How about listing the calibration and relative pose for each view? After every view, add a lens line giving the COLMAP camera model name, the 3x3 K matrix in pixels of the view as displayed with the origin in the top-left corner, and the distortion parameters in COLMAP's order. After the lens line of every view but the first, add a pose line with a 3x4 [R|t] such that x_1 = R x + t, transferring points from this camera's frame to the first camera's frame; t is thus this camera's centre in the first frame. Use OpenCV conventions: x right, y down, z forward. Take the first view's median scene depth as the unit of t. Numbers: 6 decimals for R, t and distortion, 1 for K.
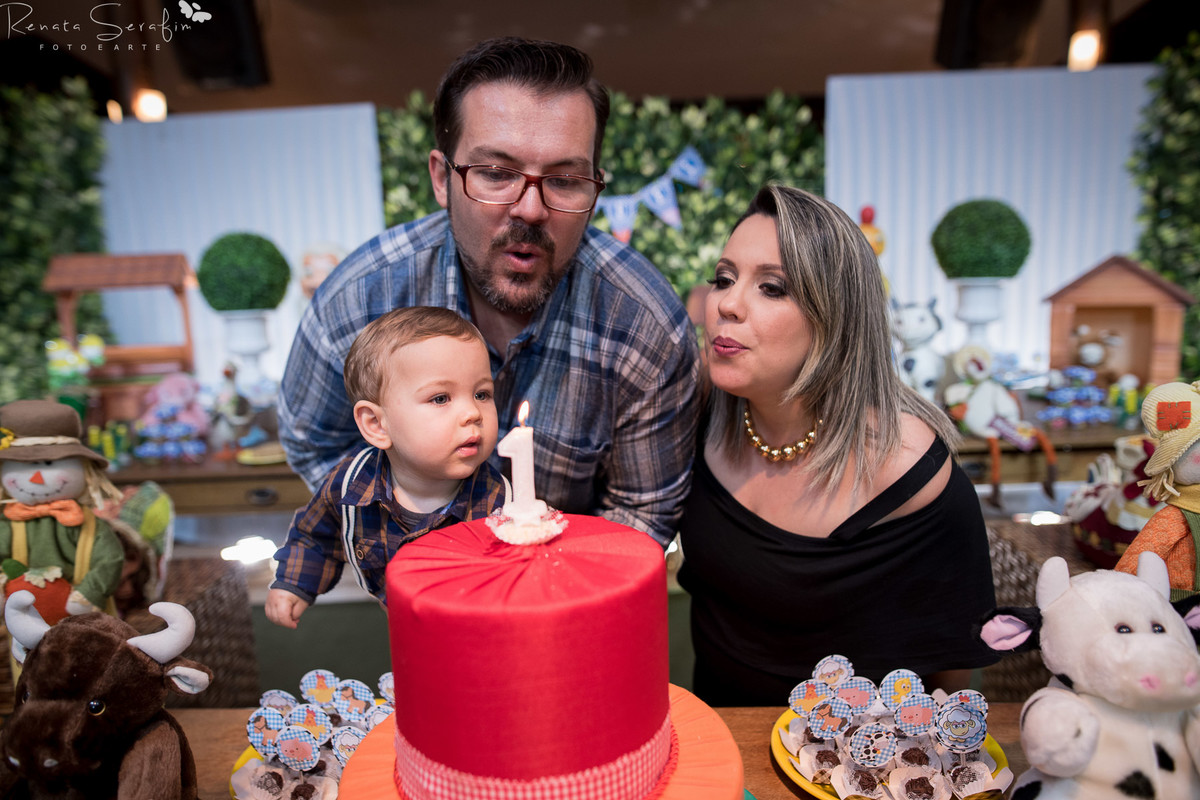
lens RADIAL K [[833.2, 0, 595.2], [0, 833.2, 399.1], [0, 0, 1]] dist [-0.053471, 0.041370]
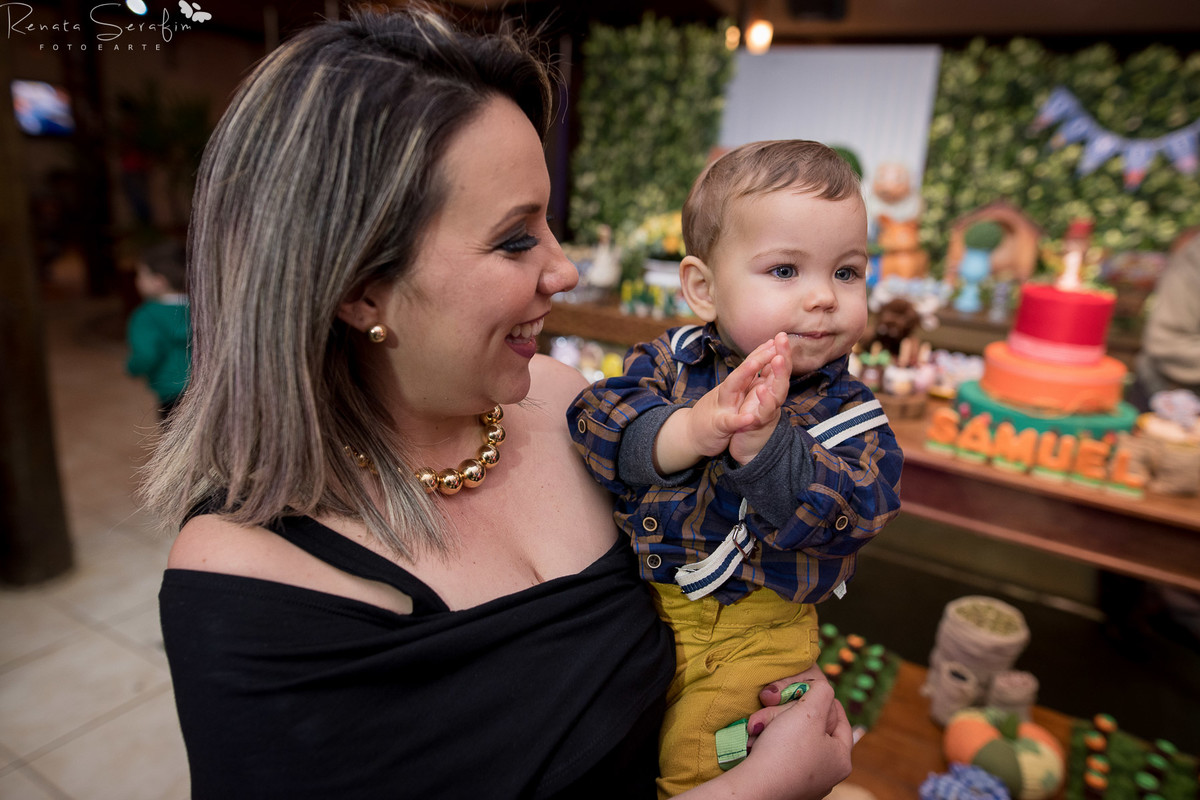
lens RADIAL K [[829.6, 0, 594.0], [0, 829.6, 398.5], [0, 0, 1]] dist [-0.055538, 0.046935]
pose [[0.854753, 0.236660, -0.461940, -0.053561], [-0.180608, 0.969995, 0.162756, 0.248947], [0.486598, -0.055686, 0.871850, -1.670356]]
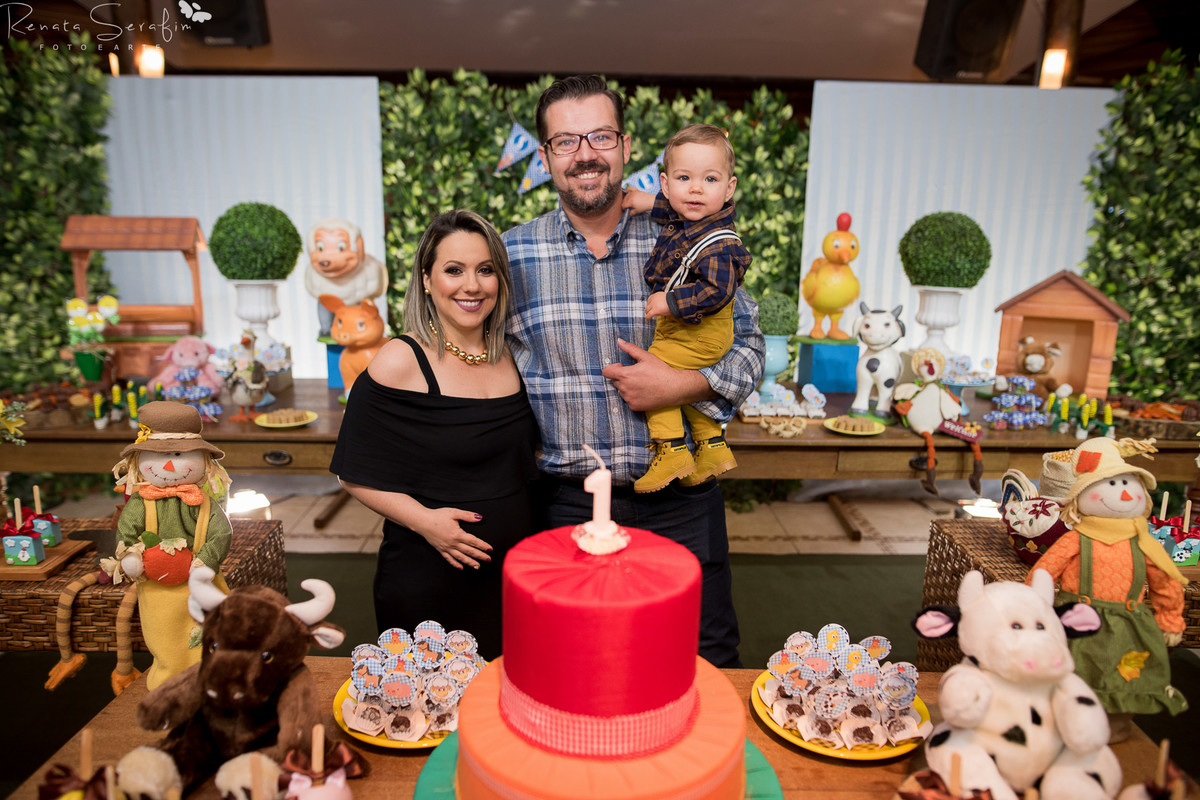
lens RADIAL K [[828.7, 0, 593.5], [0, 828.7, 398.5], [0, 0, 1]] dist [-0.054565, 0.044904]
pose [[0.997885, 0.047754, 0.044103, -0.106673], [-0.050033, 0.997388, 0.052100, -0.098175], [-0.041500, -0.054196, 0.997668, -0.233677]]
